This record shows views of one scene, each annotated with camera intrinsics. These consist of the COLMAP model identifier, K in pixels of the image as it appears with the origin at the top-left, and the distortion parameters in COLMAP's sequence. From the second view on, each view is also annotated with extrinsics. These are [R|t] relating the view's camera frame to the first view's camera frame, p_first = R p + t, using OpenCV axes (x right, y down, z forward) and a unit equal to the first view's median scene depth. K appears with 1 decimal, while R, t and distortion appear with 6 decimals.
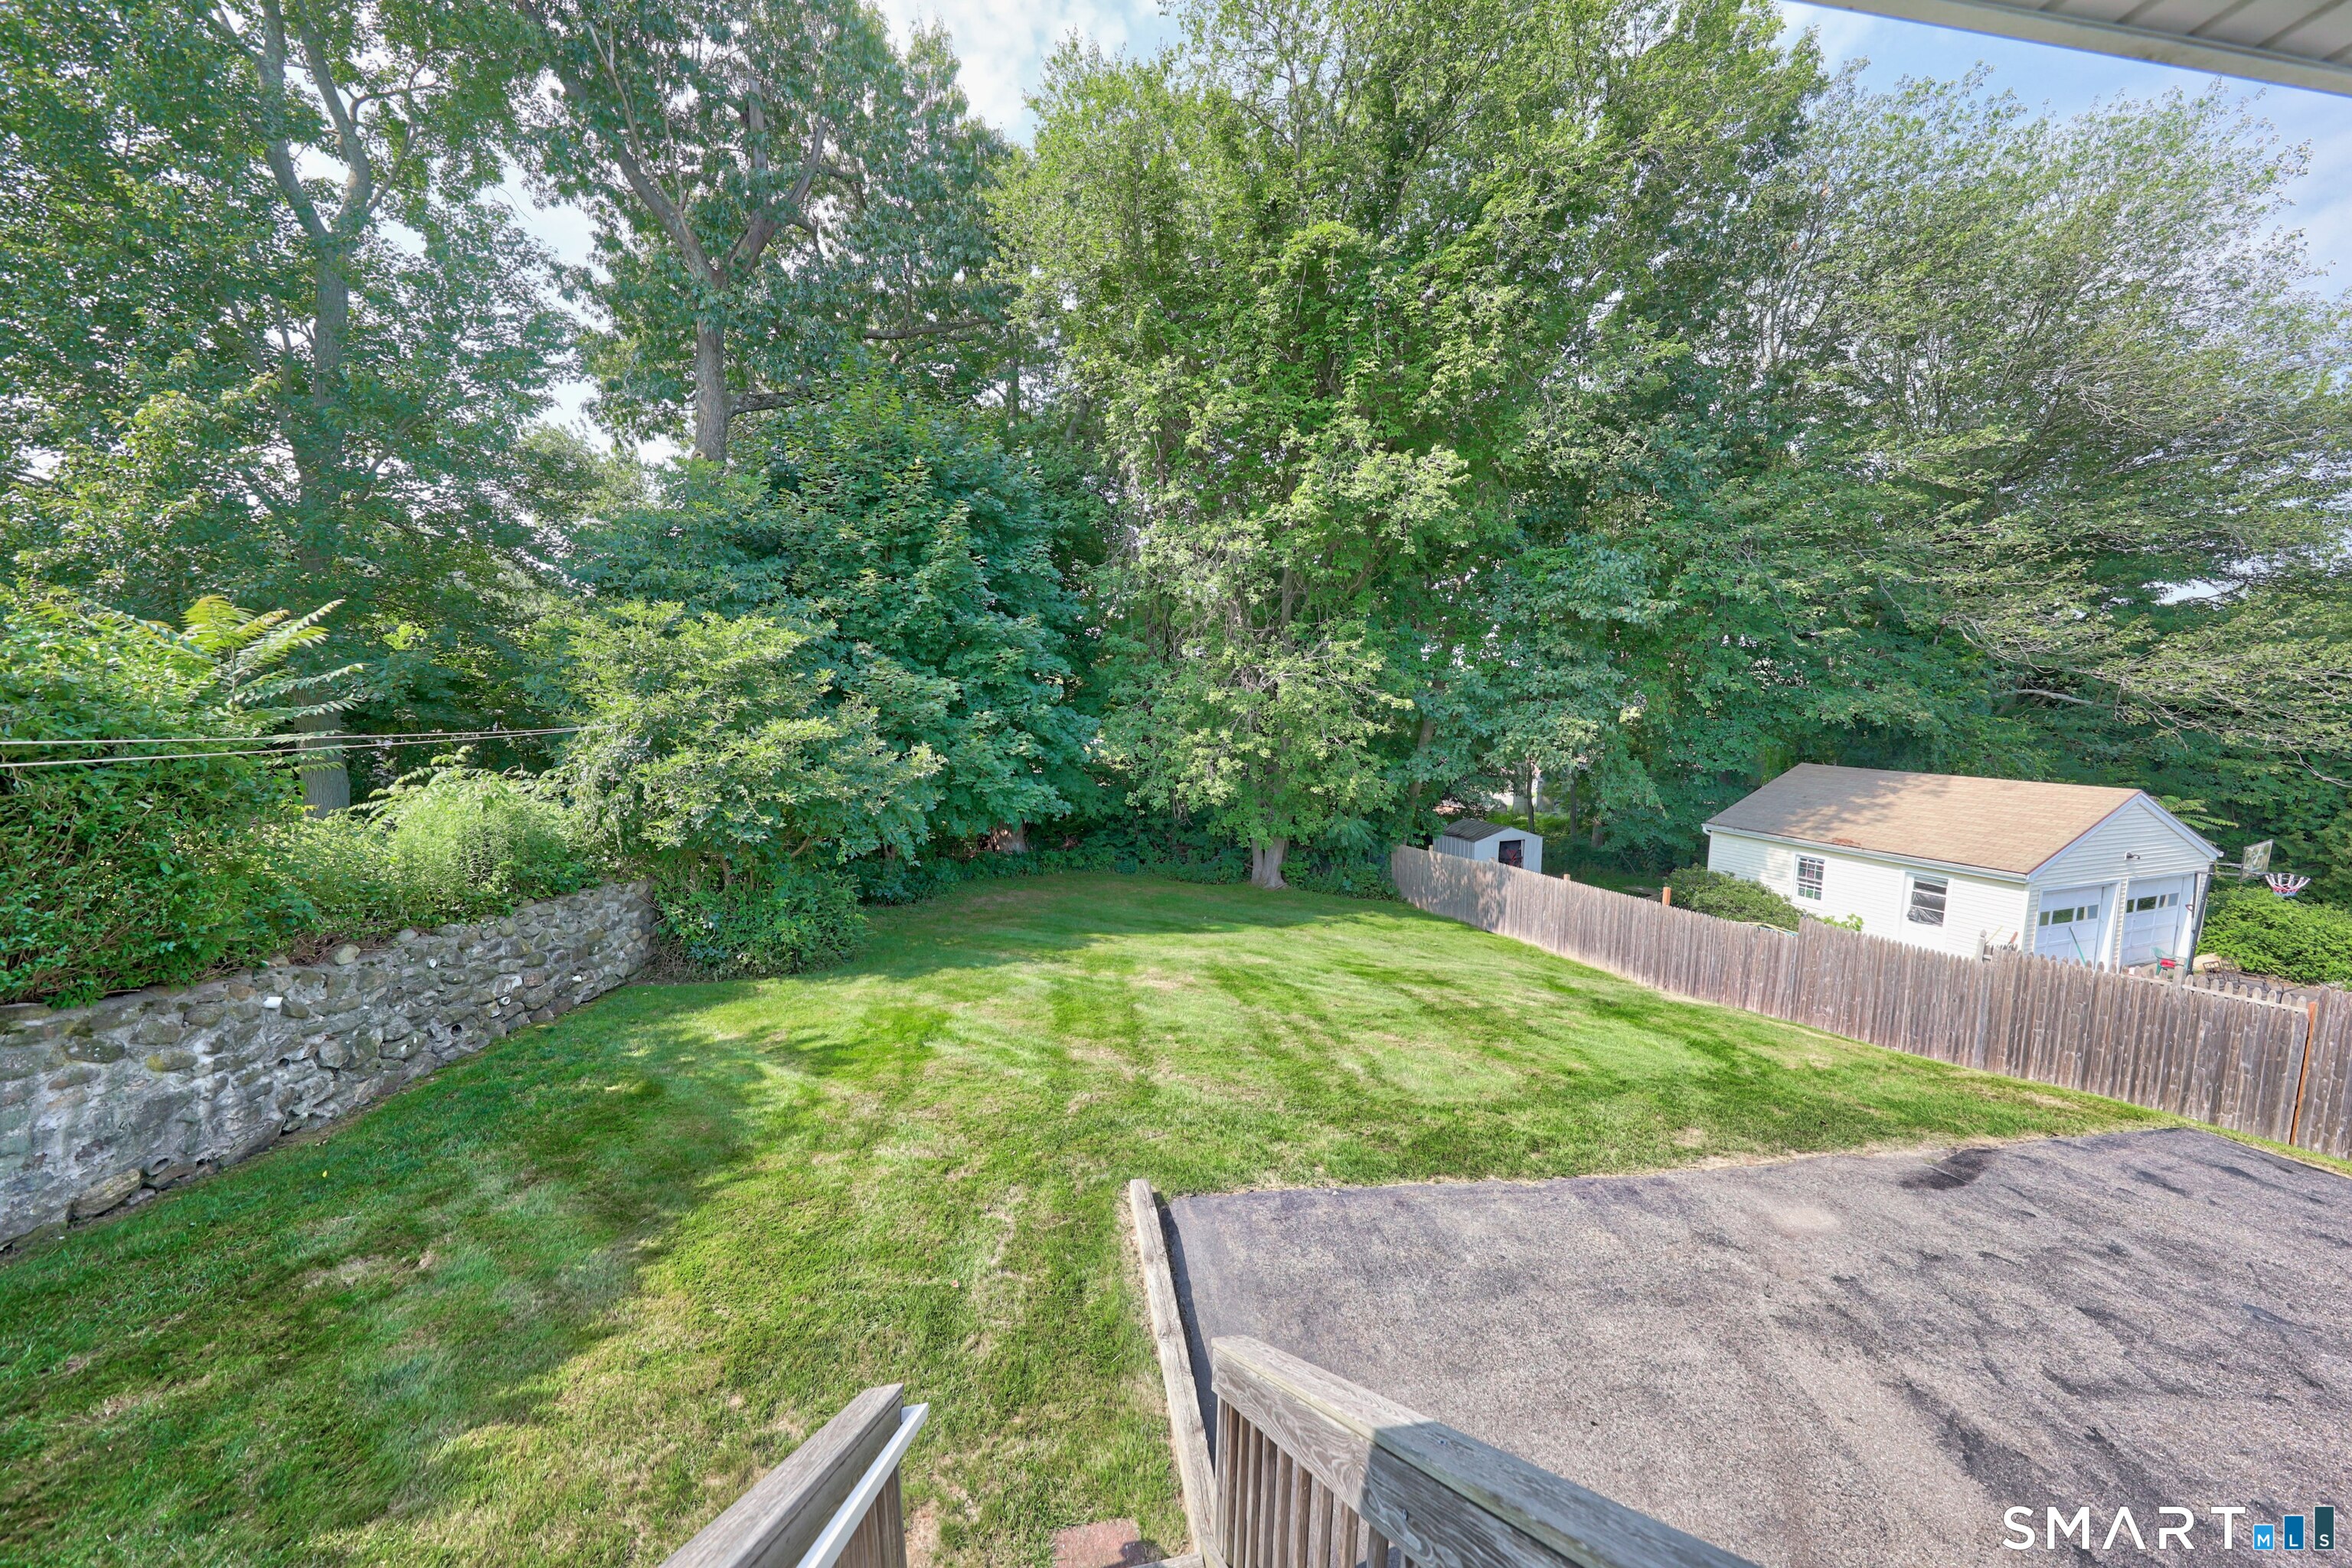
lens RADIAL K [[797.2, 0, 1160.3], [0, 797.2, 785.8], [0, 0, 1]] dist [0.000397, 0.000134]
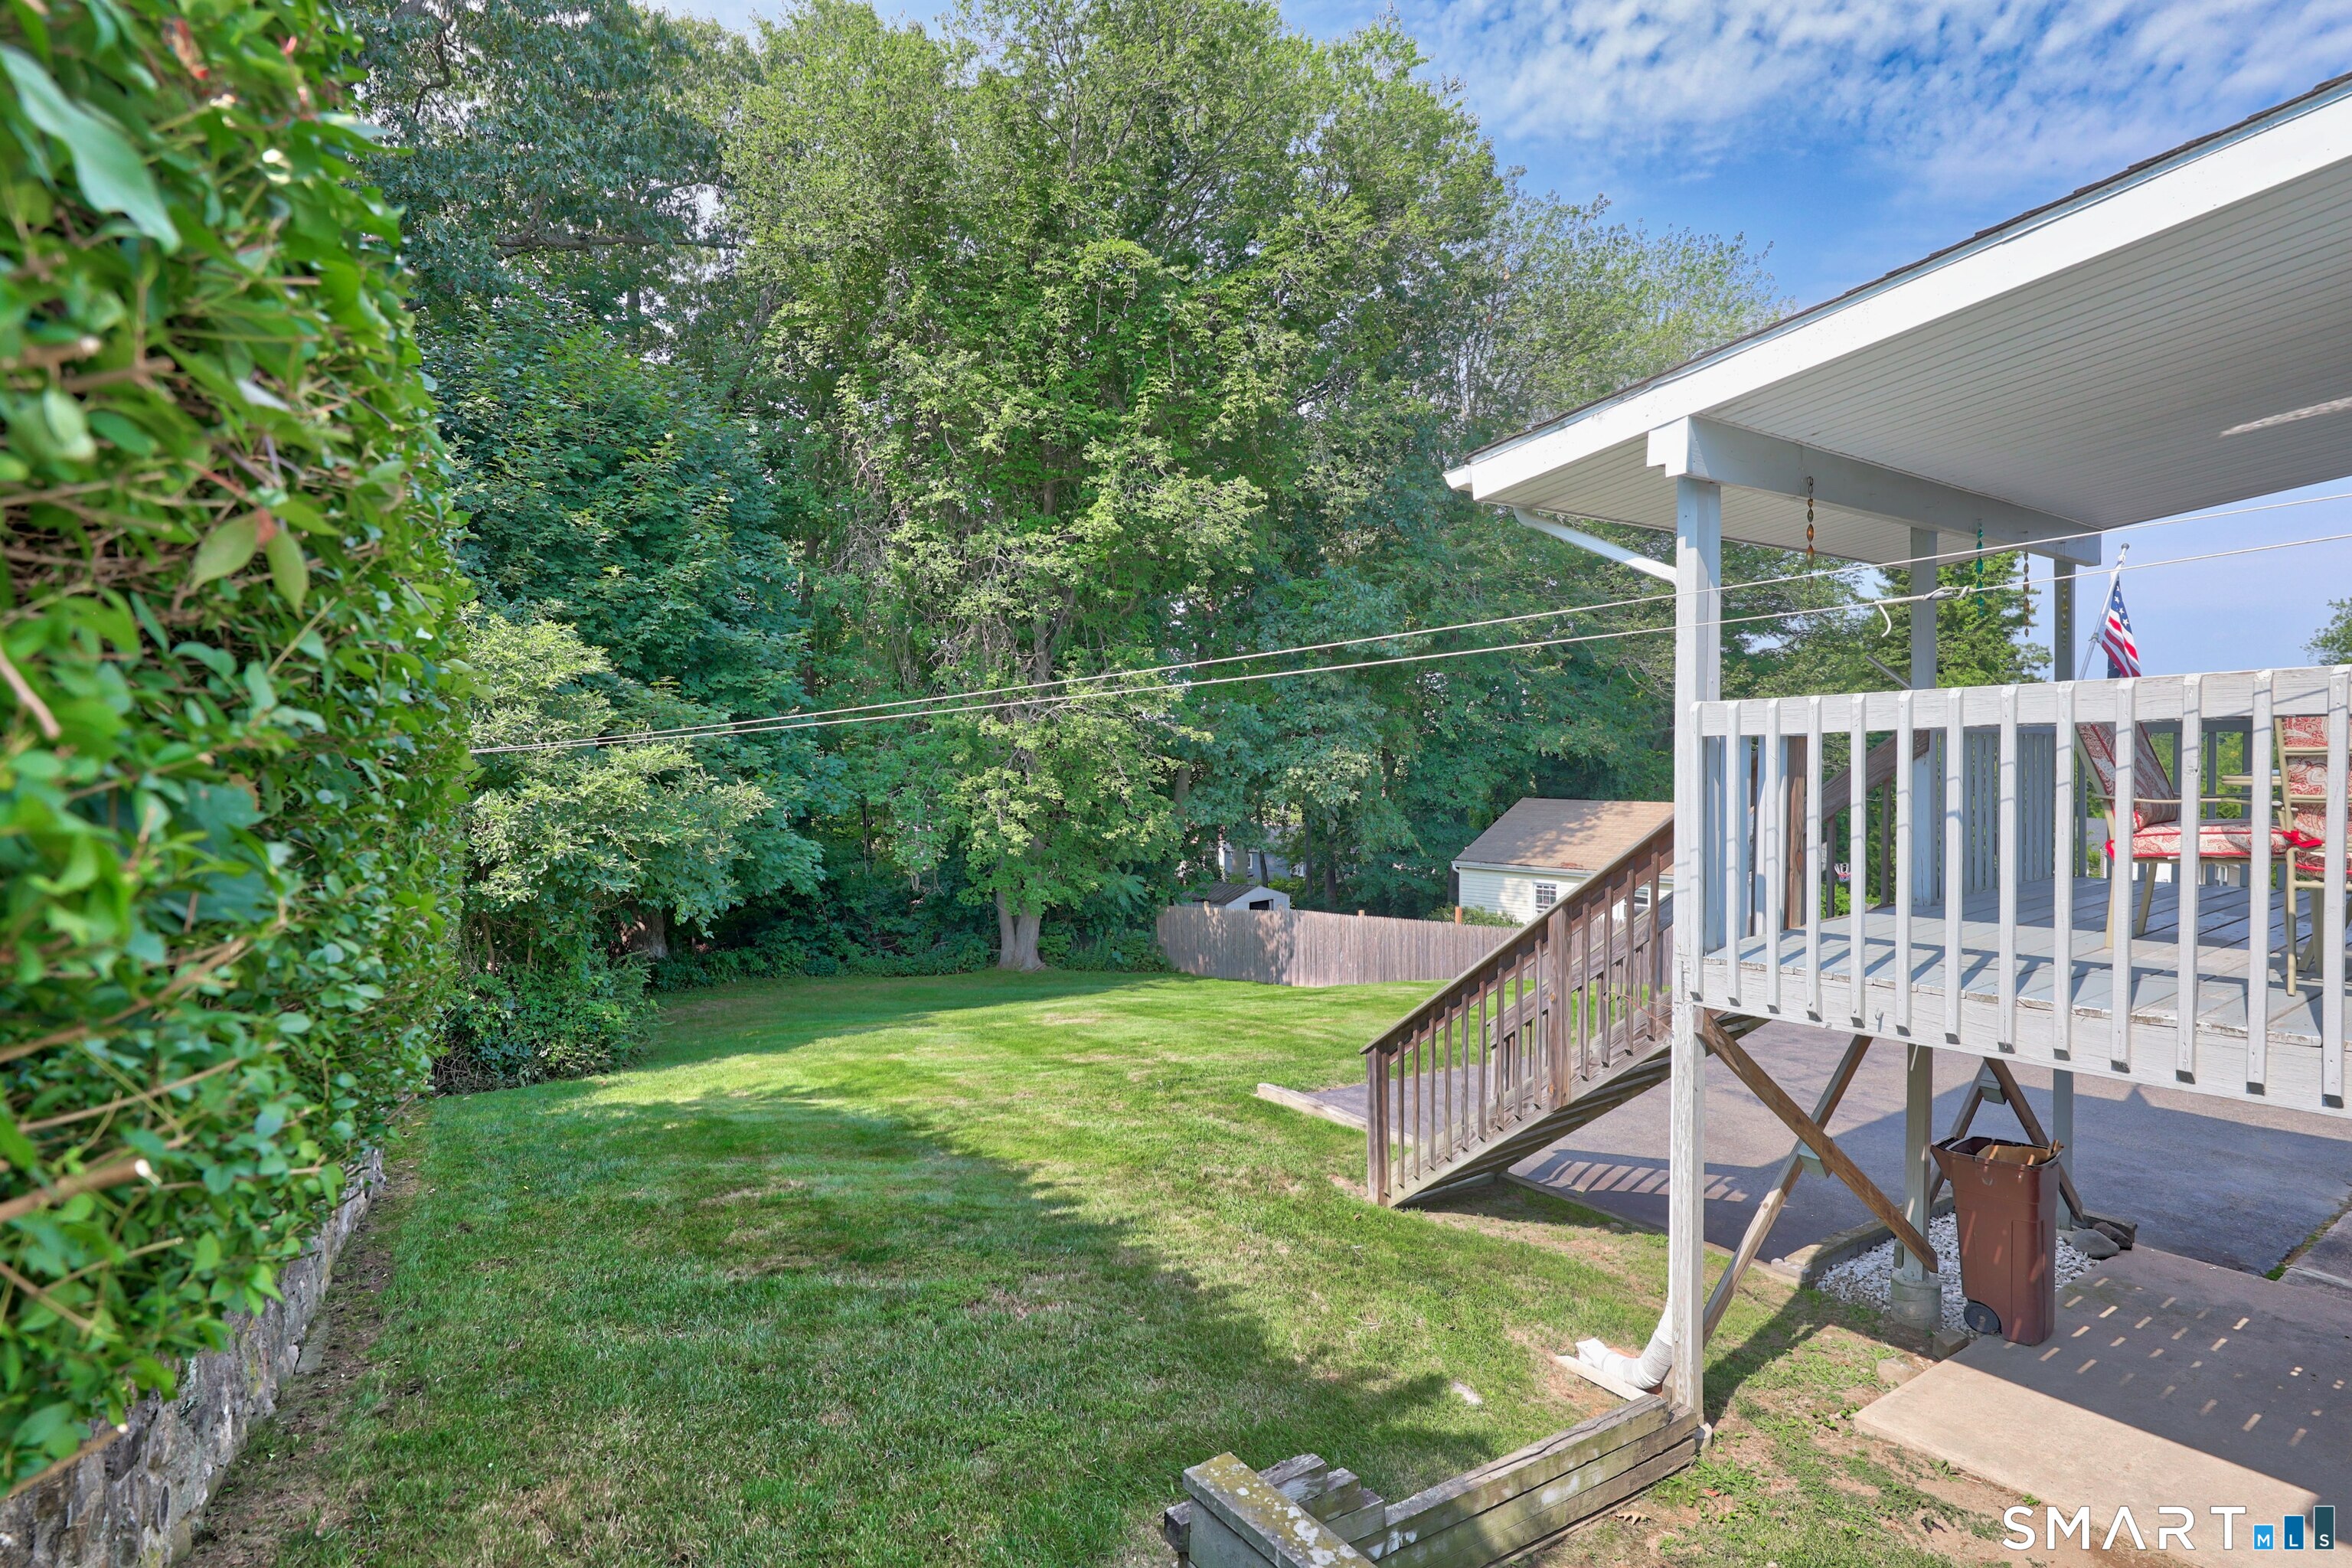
lens RADIAL K [[1210.3, 0, 1176.0], [0, 1210.3, 784.0], [0, 0, 1]] dist [-0.018191, 0.000016]
pose [[0.899229, -0.021501, 0.436950, -0.356497], [0.059895, 0.995437, -0.074280, 0.057174], [-0.433359, 0.092966, 0.896414, -0.255809]]
